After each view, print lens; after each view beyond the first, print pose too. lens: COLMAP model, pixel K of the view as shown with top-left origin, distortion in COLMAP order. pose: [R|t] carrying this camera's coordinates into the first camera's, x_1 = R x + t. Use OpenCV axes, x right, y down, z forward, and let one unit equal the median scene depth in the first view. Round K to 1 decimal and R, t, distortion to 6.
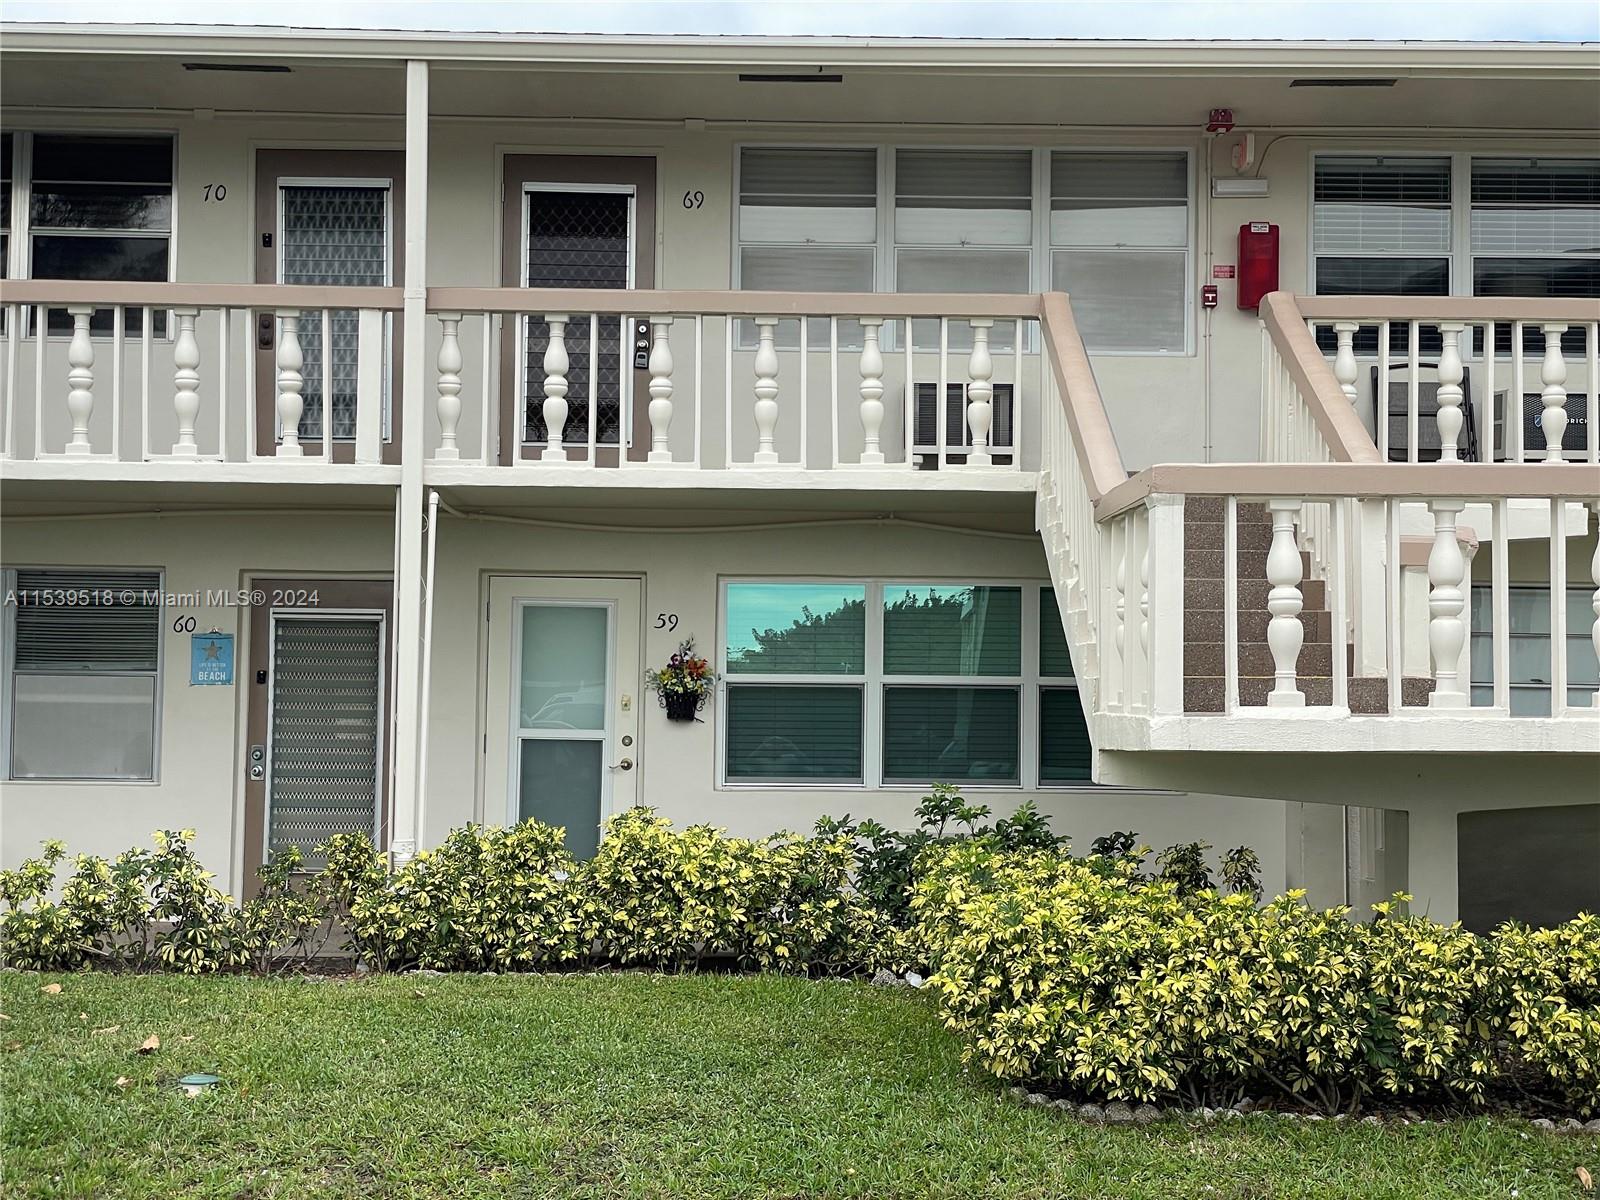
lens RADIAL K [[2399.8, 0, 800.0], [0, 2399.8, 600.0], [0, 0, 1]] dist [0.163061, -0.045964]
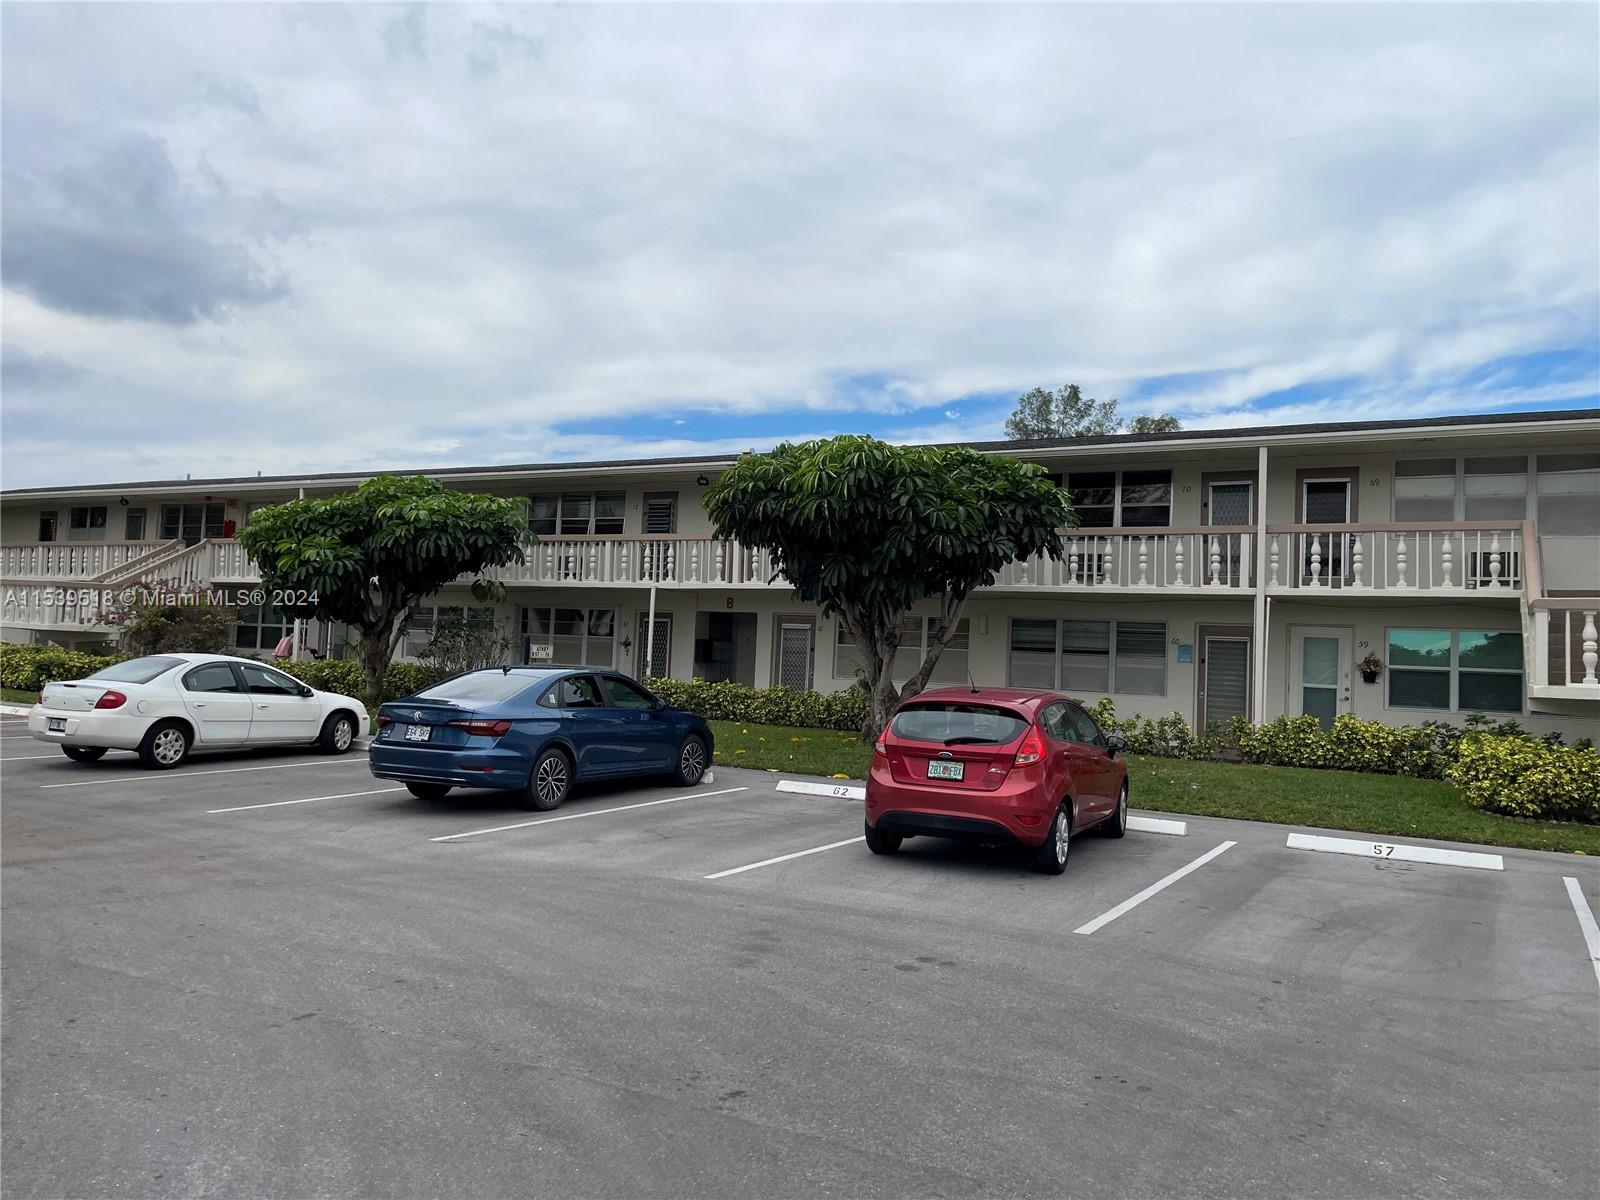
lens RADIAL K [[1168.6, 0, 806.0], [0, 1168.6, 580.5], [0, 0, 1]] dist [0.057873, -0.091702]
pose [[0.867200, -0.005946, -0.497924, 0.064397], [-0.009495, 0.999549, -0.028474, -0.020345], [0.497869, 0.029420, 0.866753, -0.465225]]
